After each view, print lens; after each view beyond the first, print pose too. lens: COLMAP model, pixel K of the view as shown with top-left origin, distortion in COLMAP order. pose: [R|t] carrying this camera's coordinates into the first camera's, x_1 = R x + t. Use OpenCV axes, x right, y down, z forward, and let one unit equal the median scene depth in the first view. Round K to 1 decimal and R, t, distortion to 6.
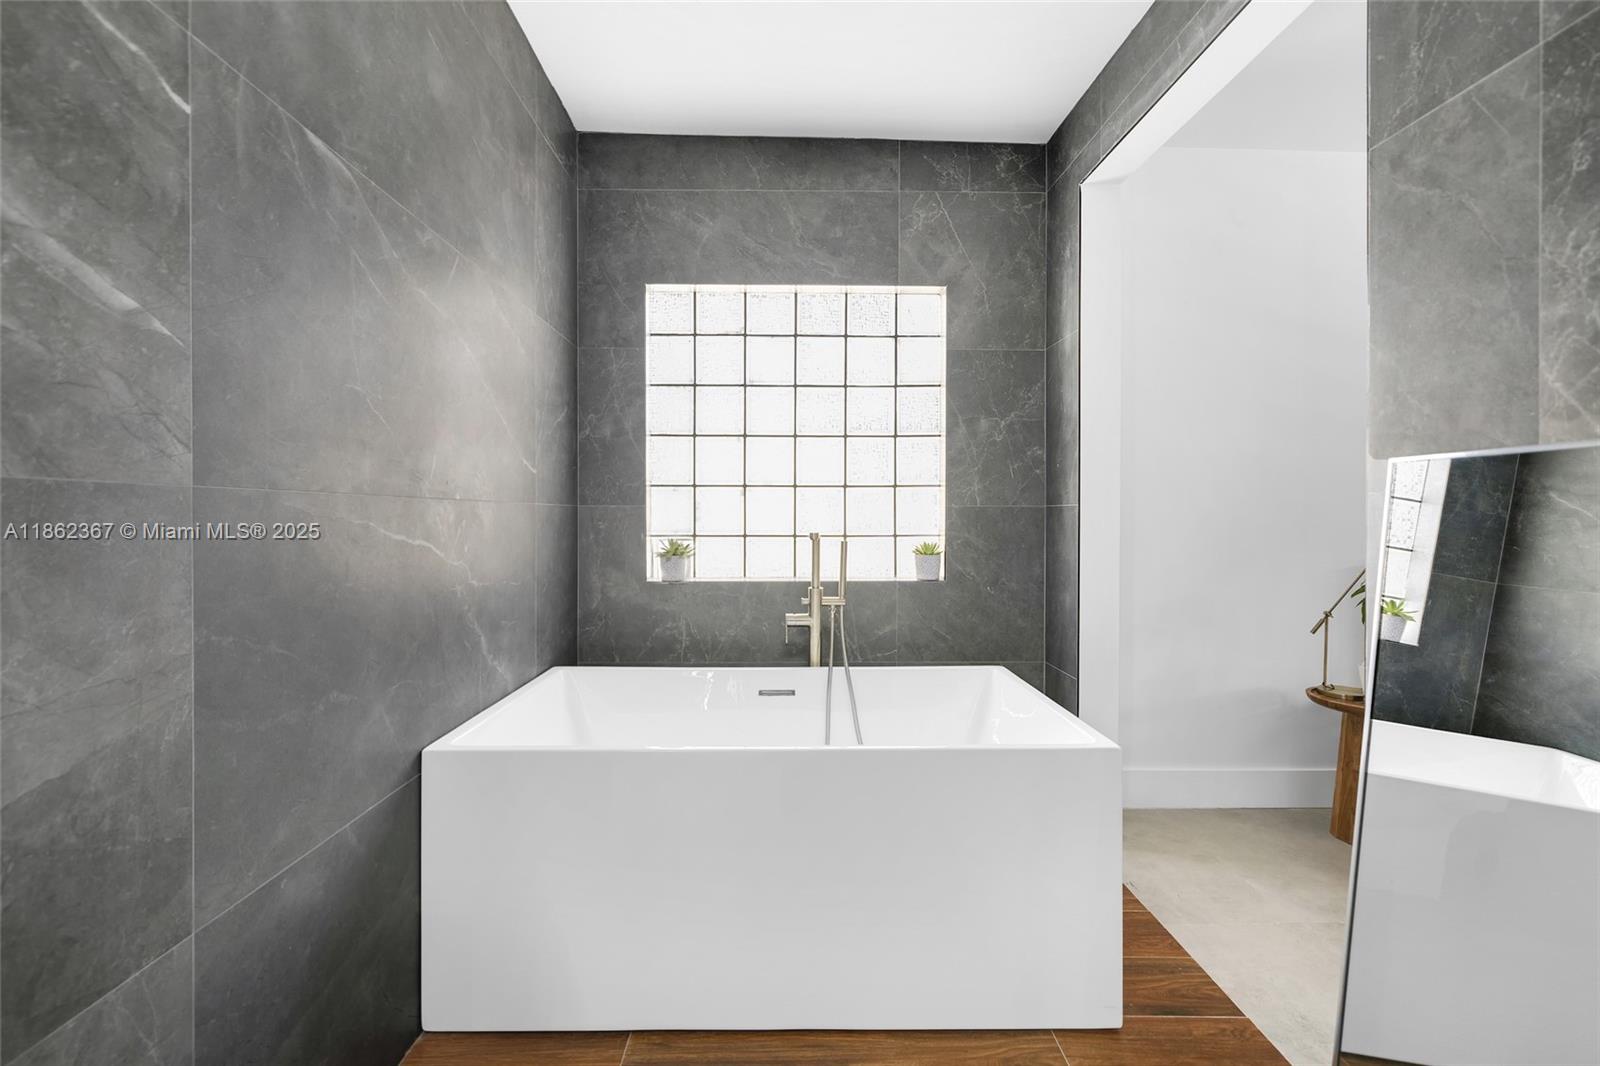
lens RADIAL K [[686.8, 0, 796.7], [0, 686.8, 517.1], [0, 0, 1]] dist [-0.000410, -0.000058]
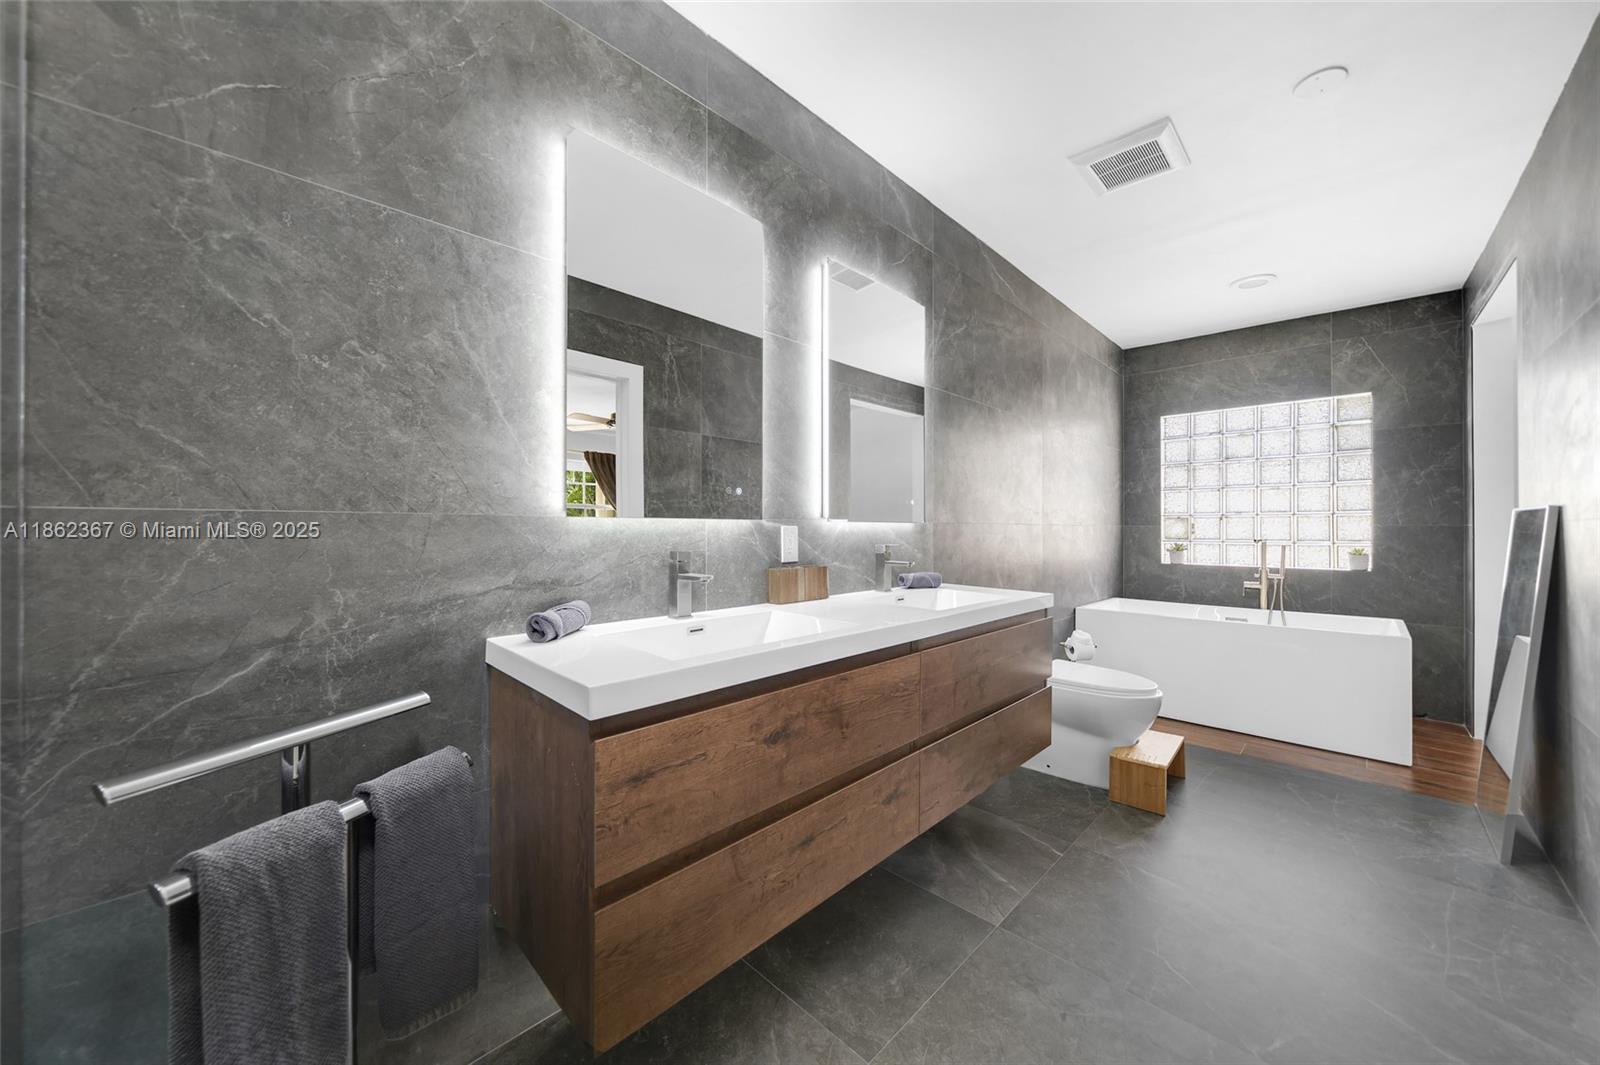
lens RADIAL K [[555.0, 0, 800.4], [0, 555.0, 528.9], [0, 0, 1]] dist [-0.007750, -0.000109]
pose [[0.700300, -0.000210, -0.713849, 0.200693], [-0.001614, 0.999997, -0.001877, -0.002897], [0.713847, 0.002466, 0.700297, -0.902425]]
